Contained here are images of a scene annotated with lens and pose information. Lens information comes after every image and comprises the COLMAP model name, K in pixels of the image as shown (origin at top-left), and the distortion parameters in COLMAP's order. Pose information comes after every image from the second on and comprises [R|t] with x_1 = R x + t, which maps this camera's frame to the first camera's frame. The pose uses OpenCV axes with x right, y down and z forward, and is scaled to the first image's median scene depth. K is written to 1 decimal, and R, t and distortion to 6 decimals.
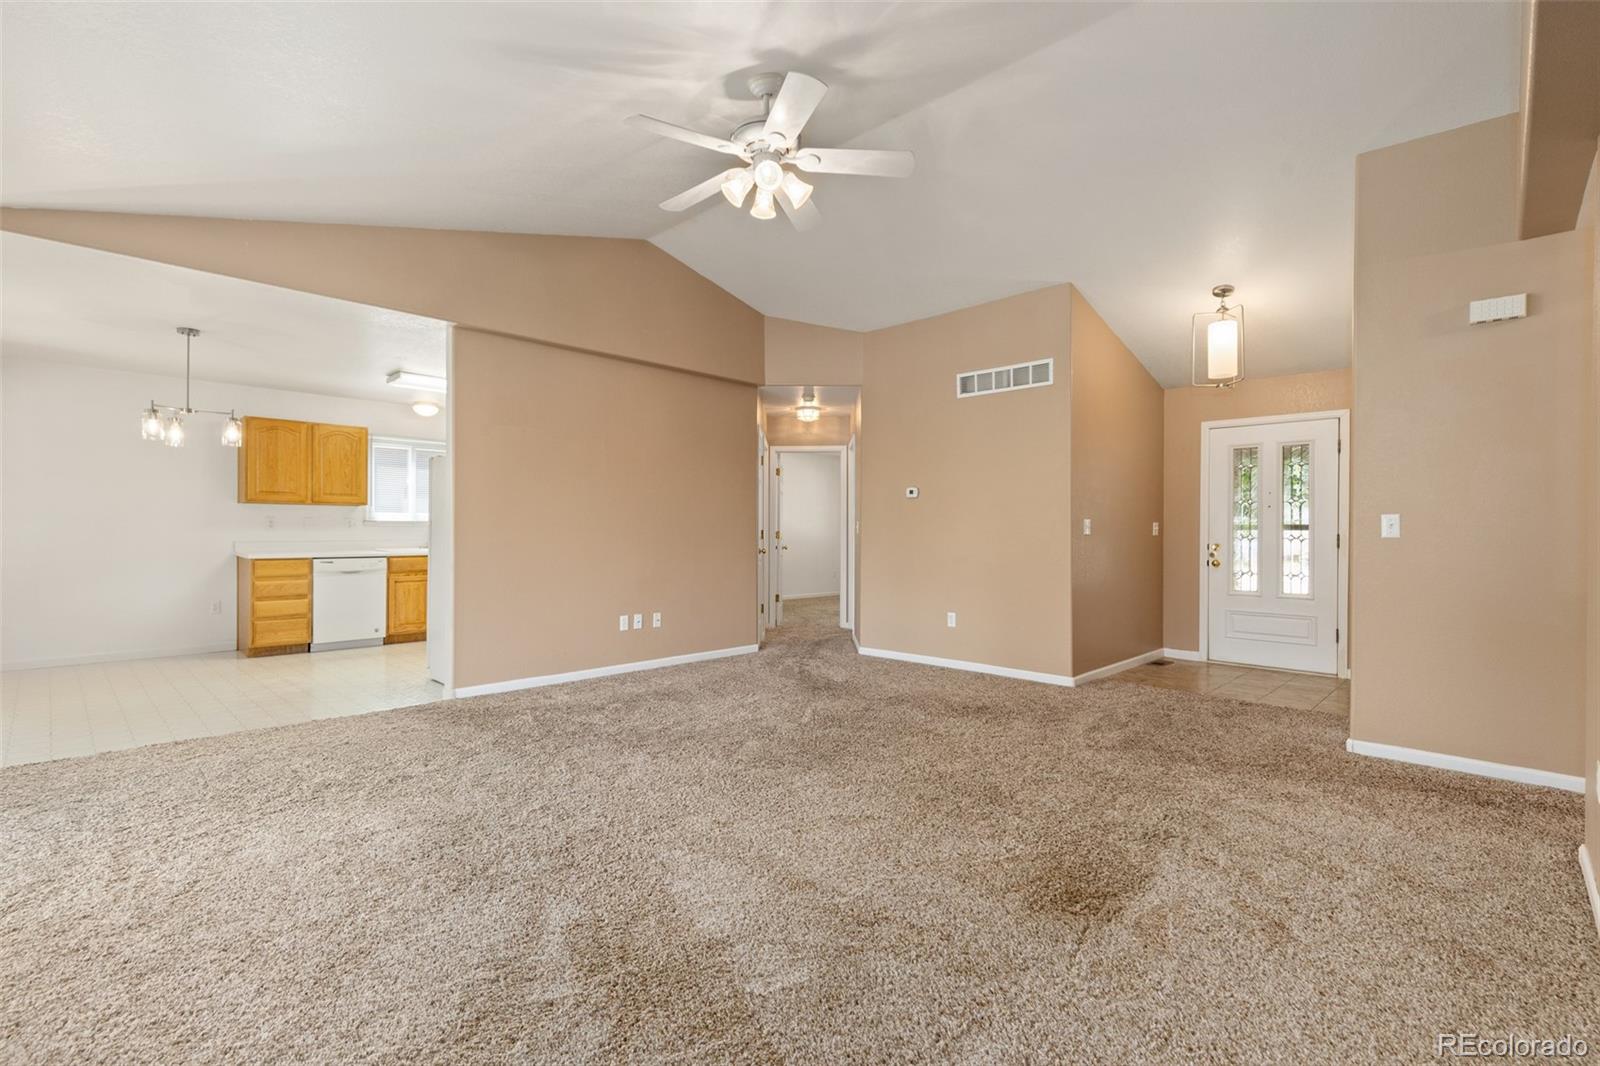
lens RADIAL K [[719.3, 0, 800.0], [0, 719.3, 533.0], [0, 0, 1]] dist [-0.000391, -0.000121]
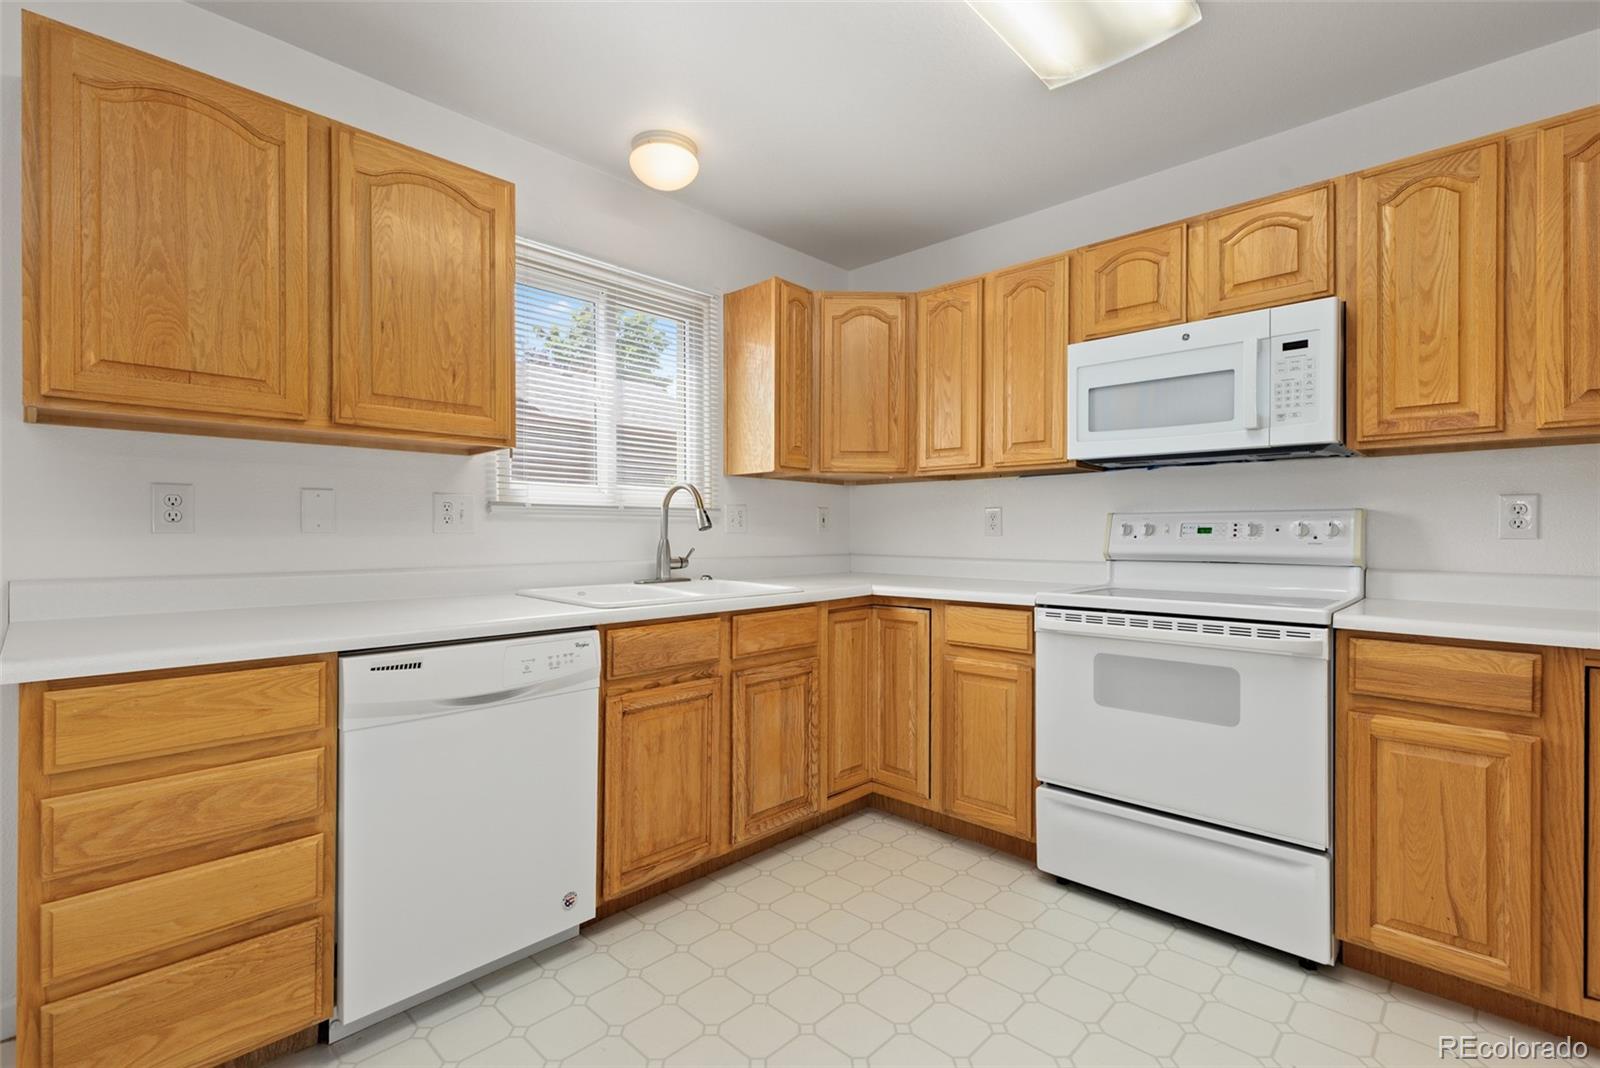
lens RADIAL K [[730.6, 0, 795.7], [0, 730.6, 531.8], [0, 0, 1]] dist [0.002059, 0.000443]
pose [[0.999959, -0.007148, -0.005488, -0.532066], [0.007139, 0.999973, -0.001577, -0.002330], [0.005499, 0.001537, 0.999984, 0.770465]]
